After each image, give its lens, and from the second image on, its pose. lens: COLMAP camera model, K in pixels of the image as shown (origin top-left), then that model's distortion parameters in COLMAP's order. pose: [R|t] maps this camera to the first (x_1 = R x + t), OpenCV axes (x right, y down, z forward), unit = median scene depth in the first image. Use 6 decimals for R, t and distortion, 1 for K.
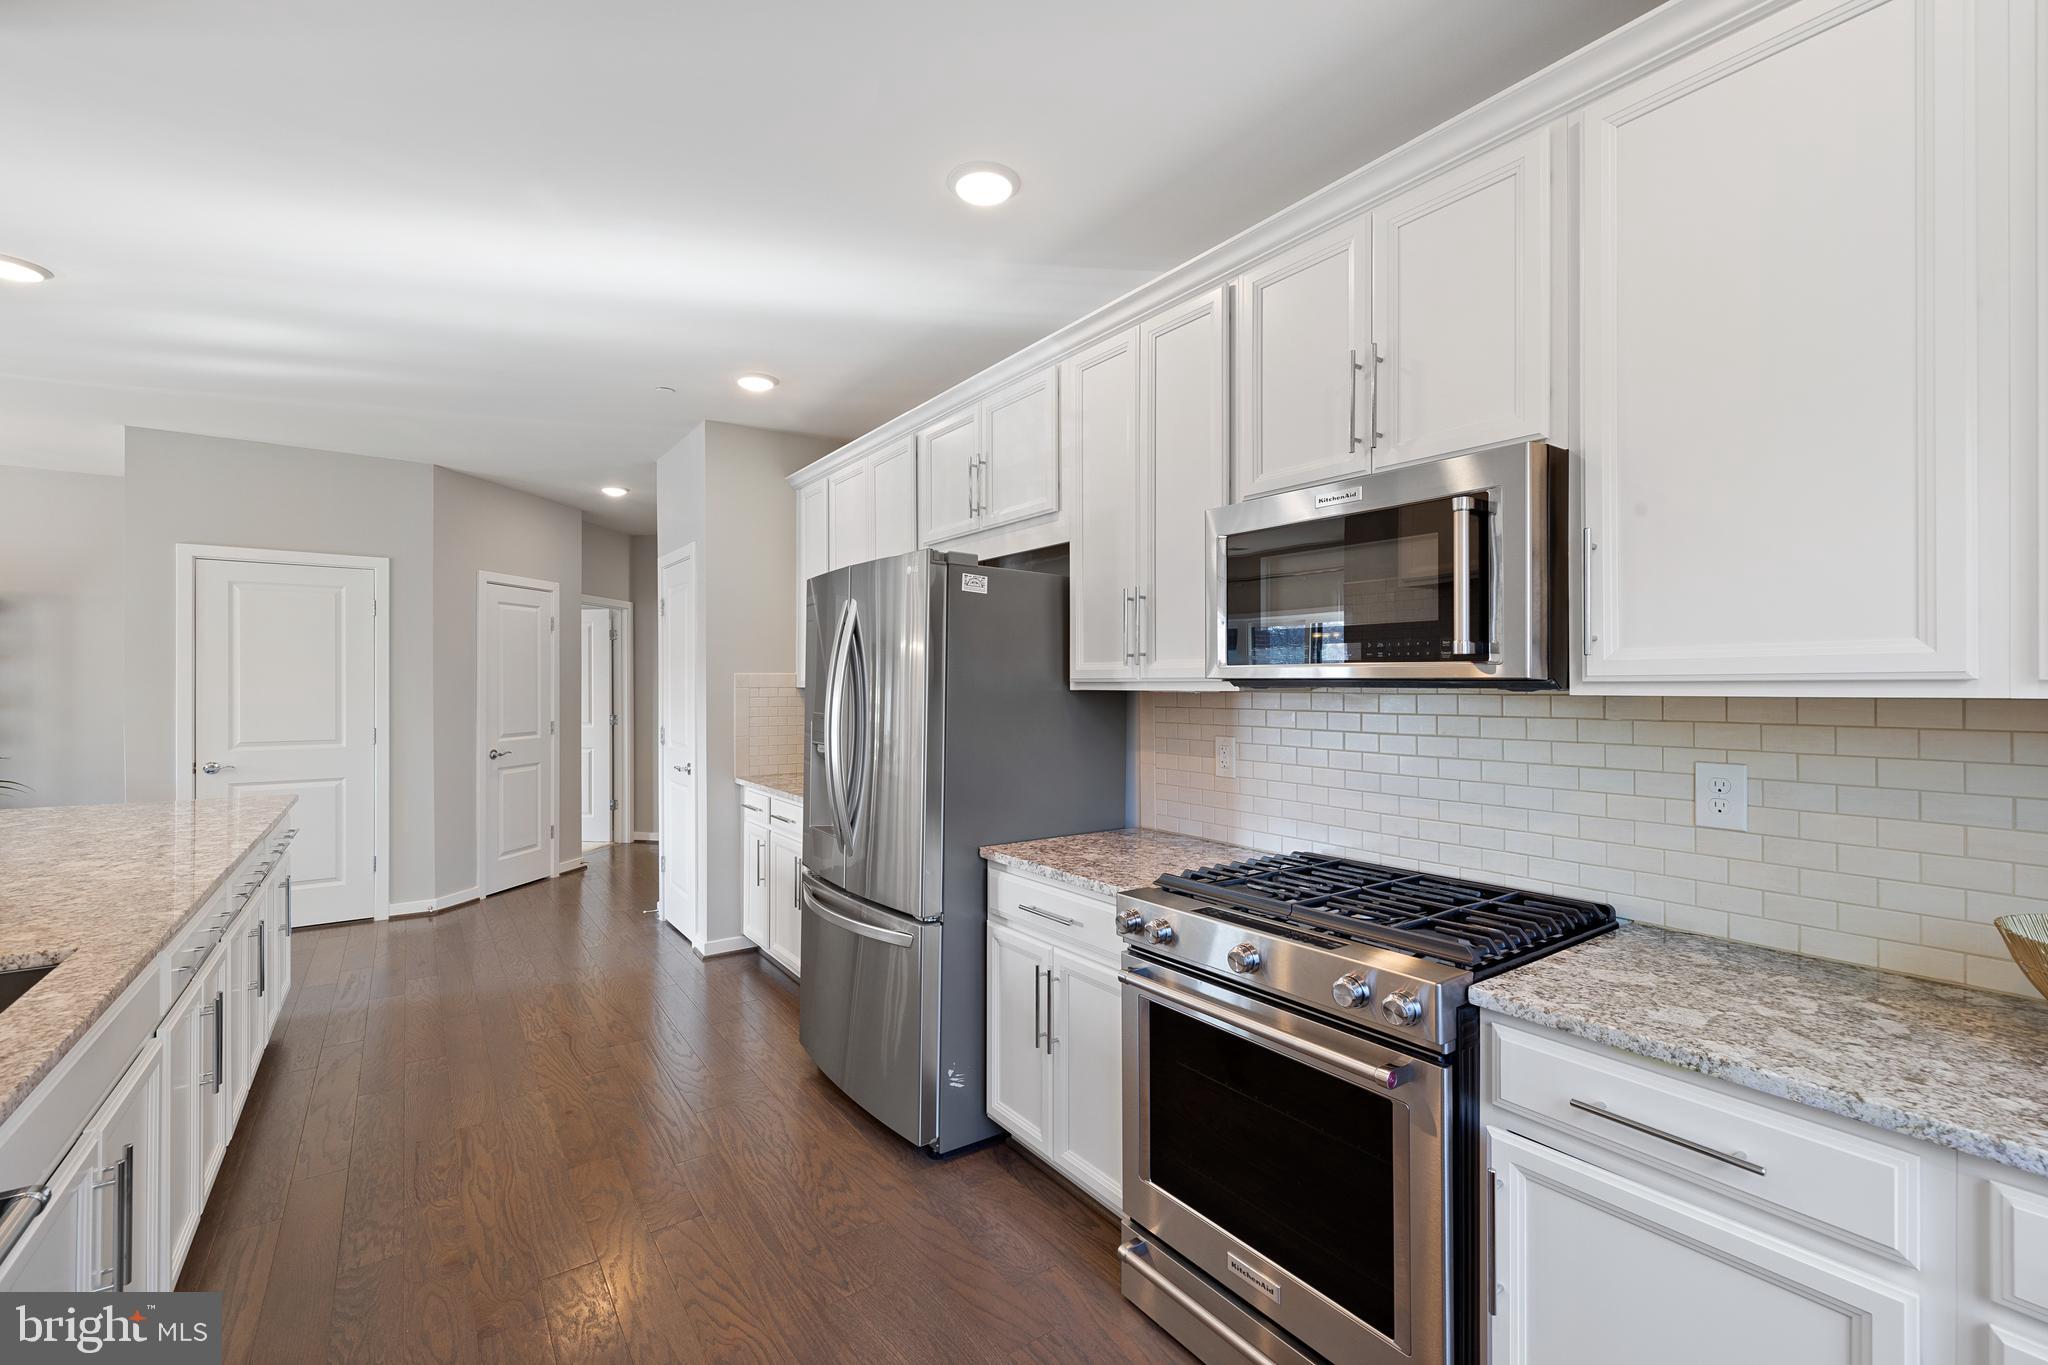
lens RADIAL K [[868.1, 0, 1032.0], [0, 868.1, 680.5], [0, 0, 1]] dist [0.000637, 0.000499]
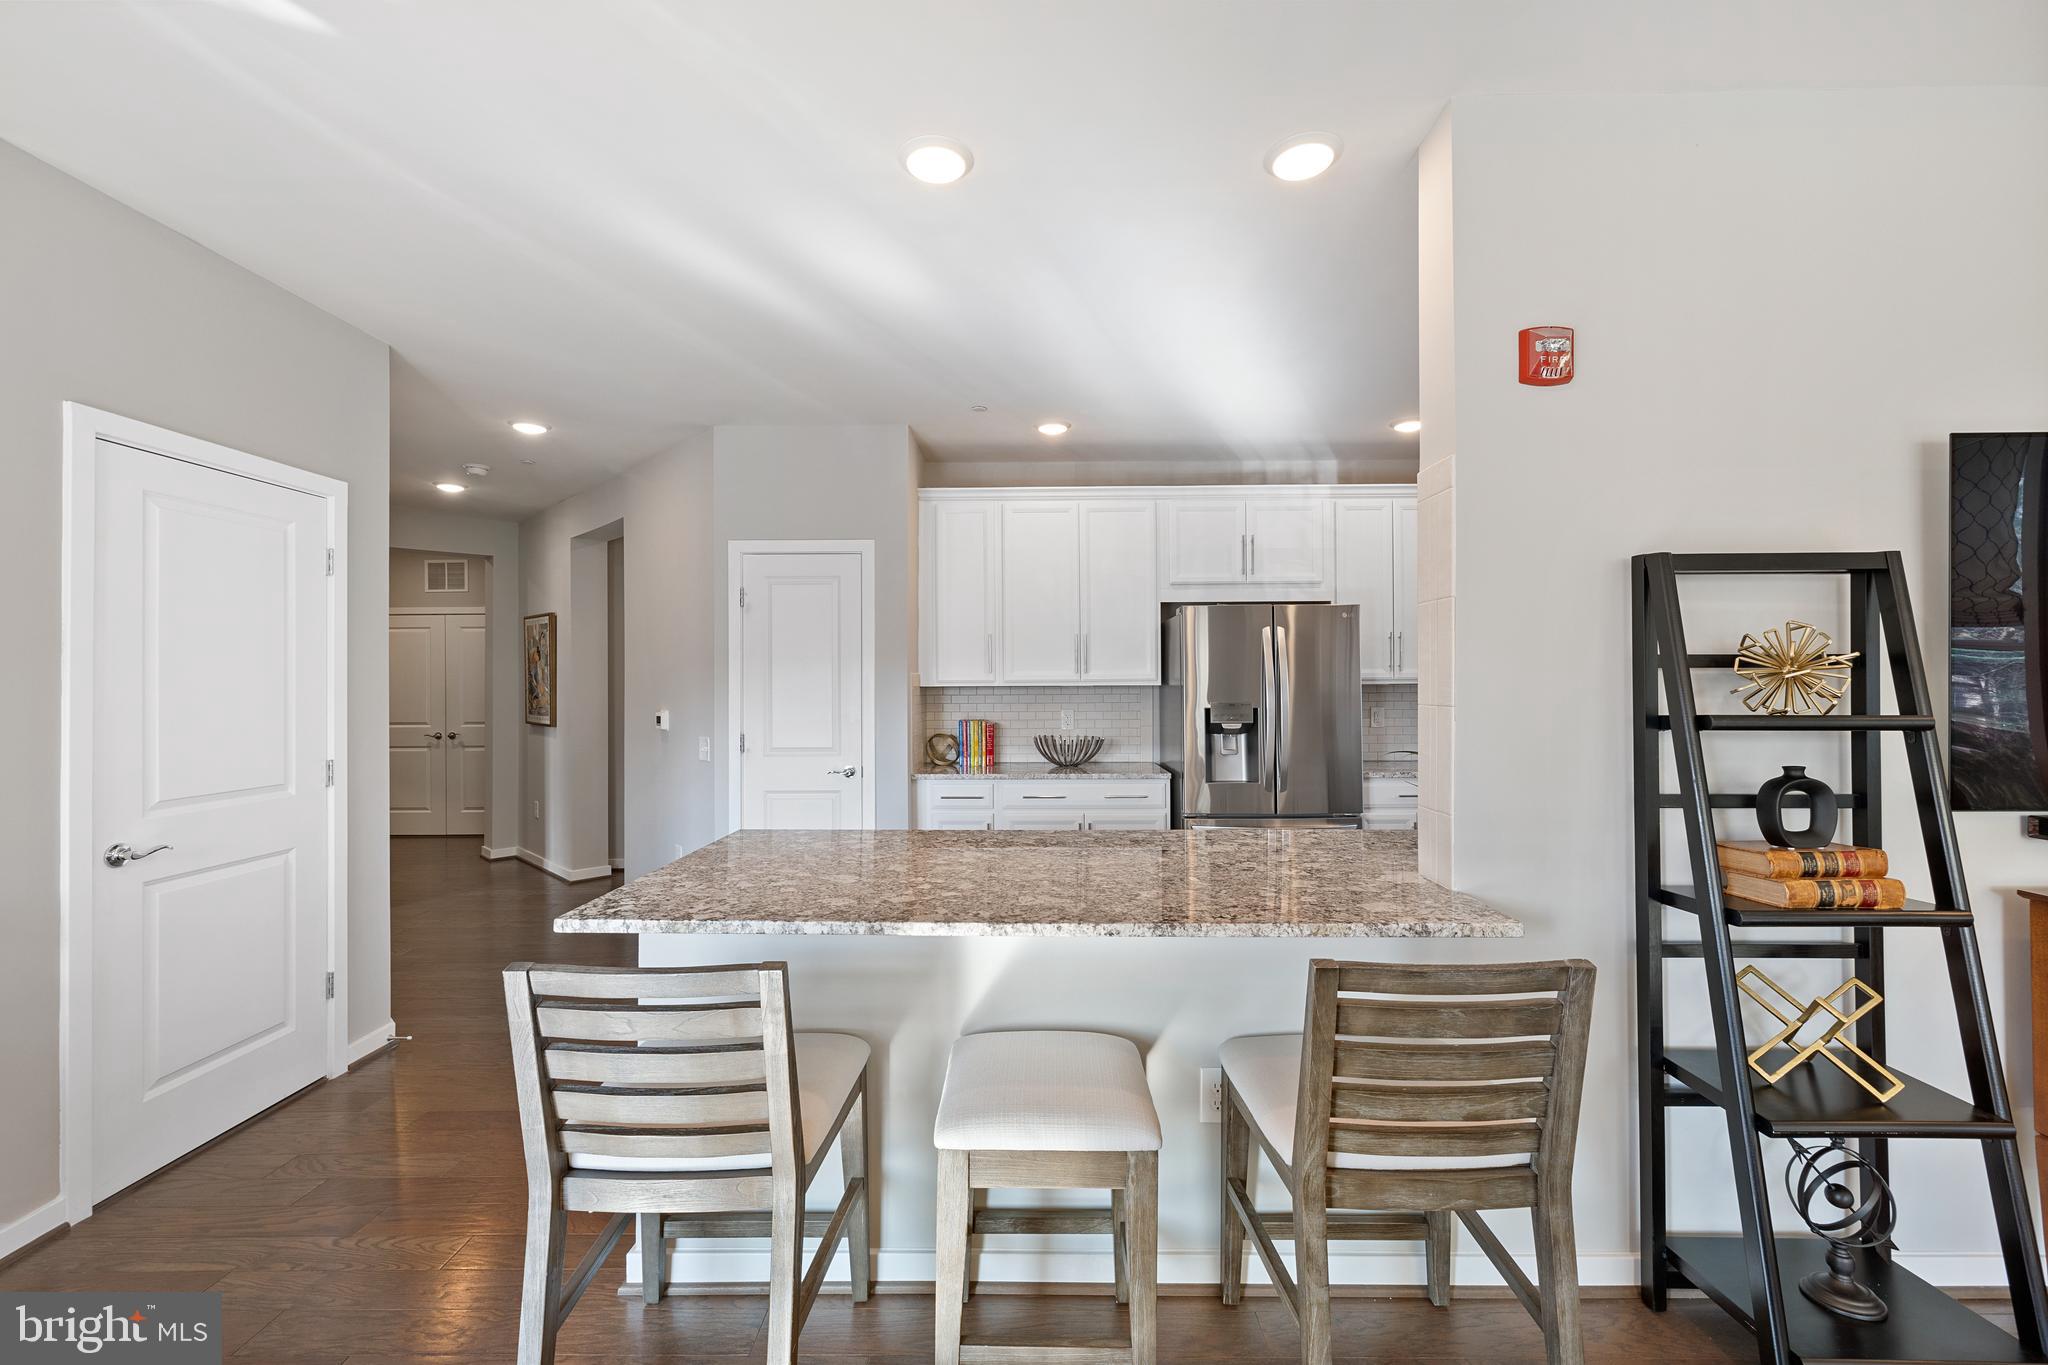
lens RADIAL K [[868.1, 0, 1027.1], [0, 868.1, 685.6], [0, 0, 1]] dist [0.000637, 0.000499]
pose [[0.587589, -0.003675, 0.809151, -0.980442], [0.006509, 0.999979, -0.000185, 0.005407], [-0.809133, 0.005375, 0.587601, 0.254868]]
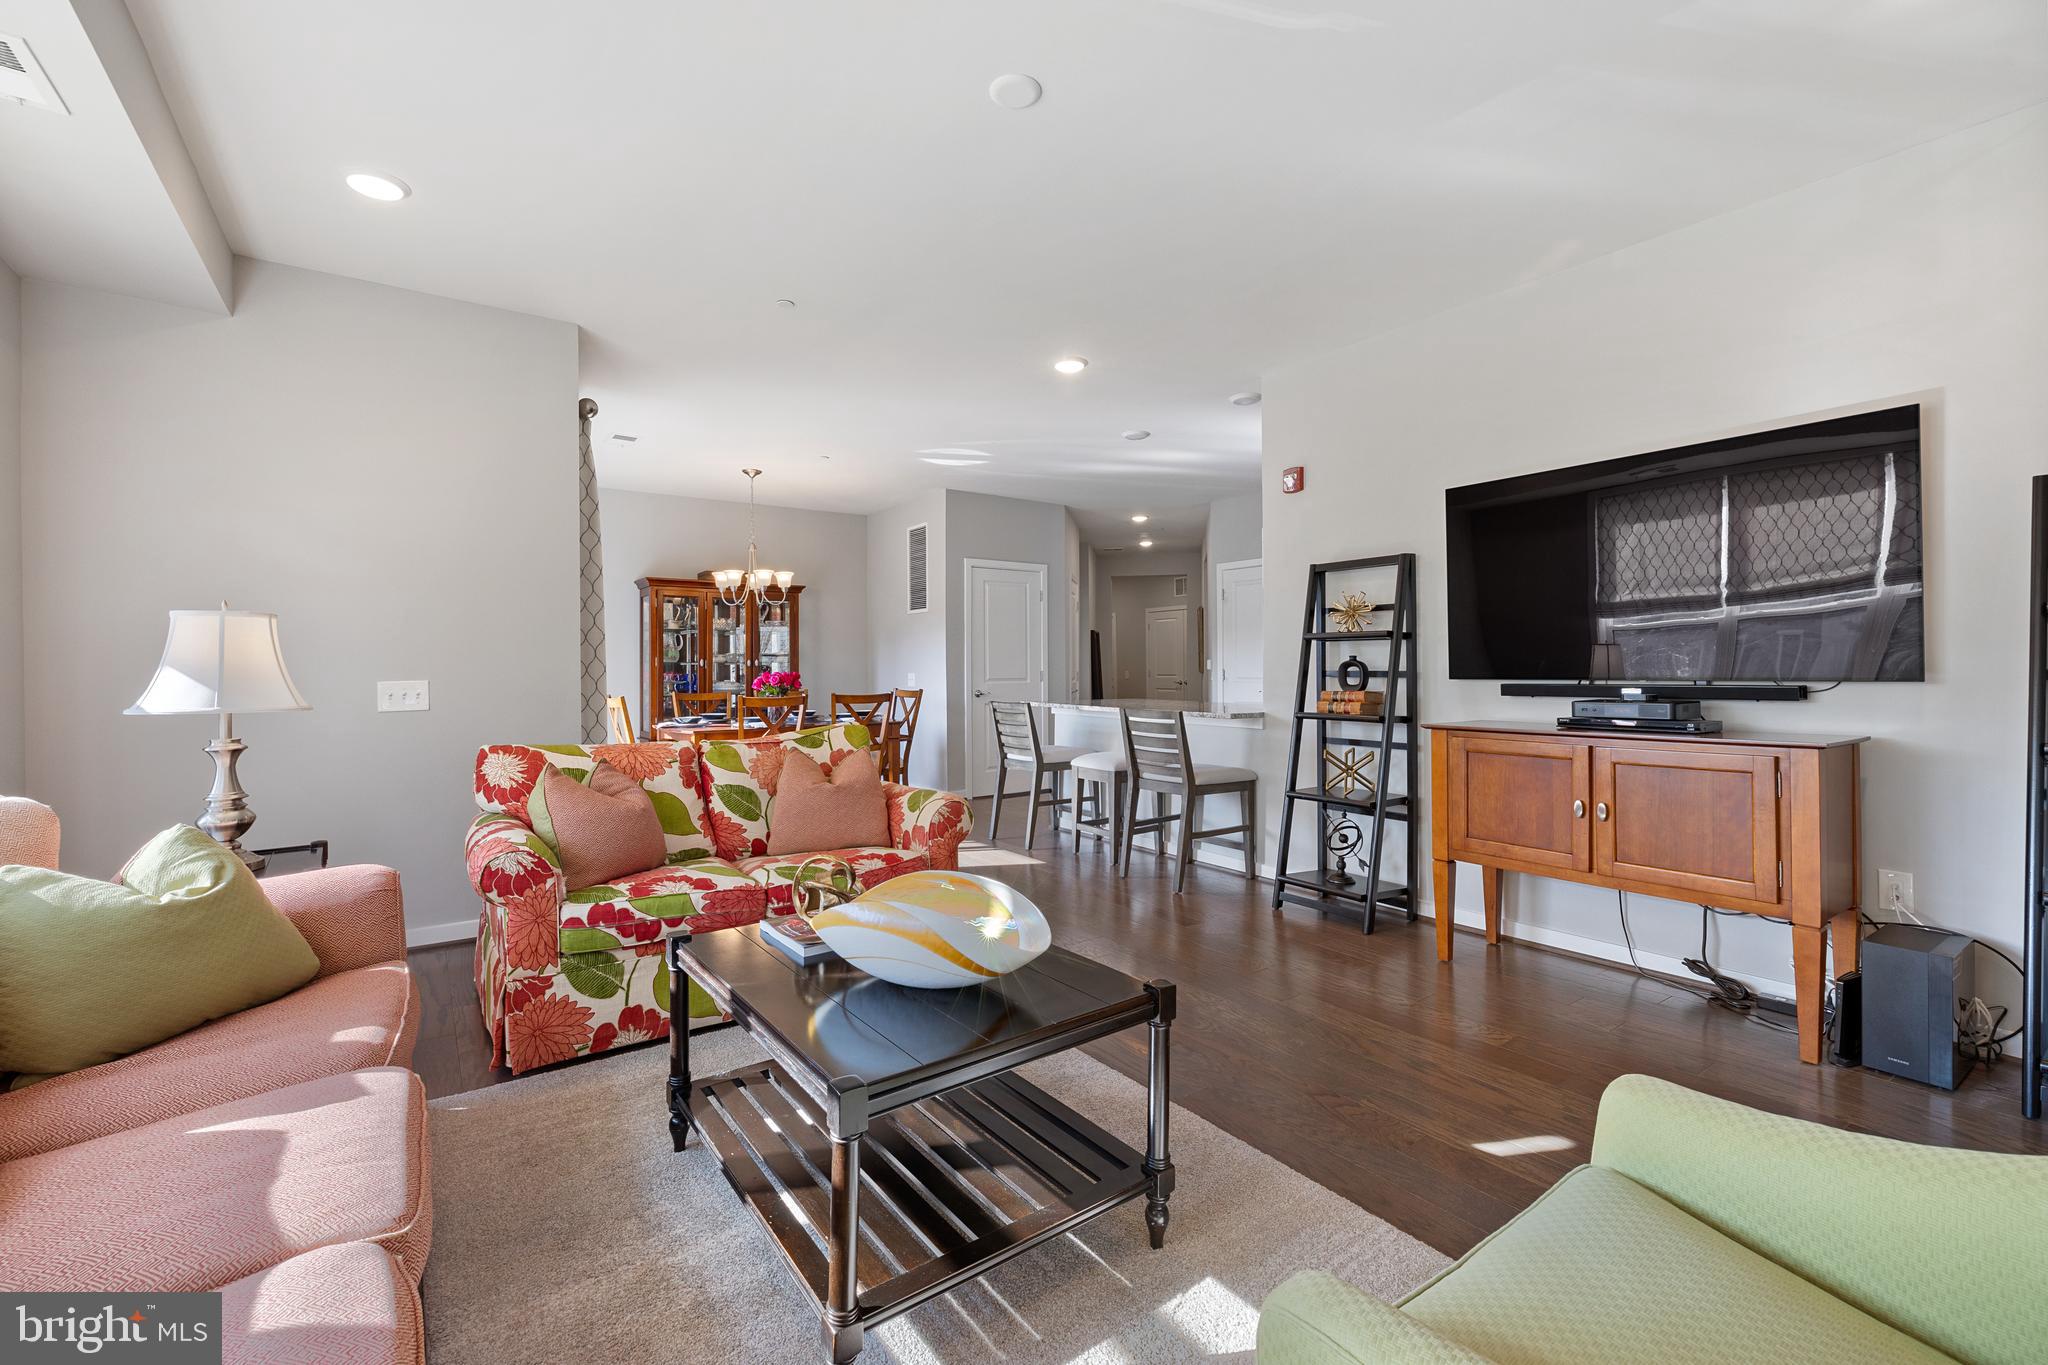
lens RADIAL K [[868.1, 0, 1011.8], [0, 868.1, 665.0], [0, 0, 1]] dist [0.000637, 0.000499]
pose [[0.999879, -0.003399, -0.015180, -0.801819], [0.003281, 0.999964, -0.007836, 0.054557], [0.015206, 0.007785, 0.999854, -0.600746]]
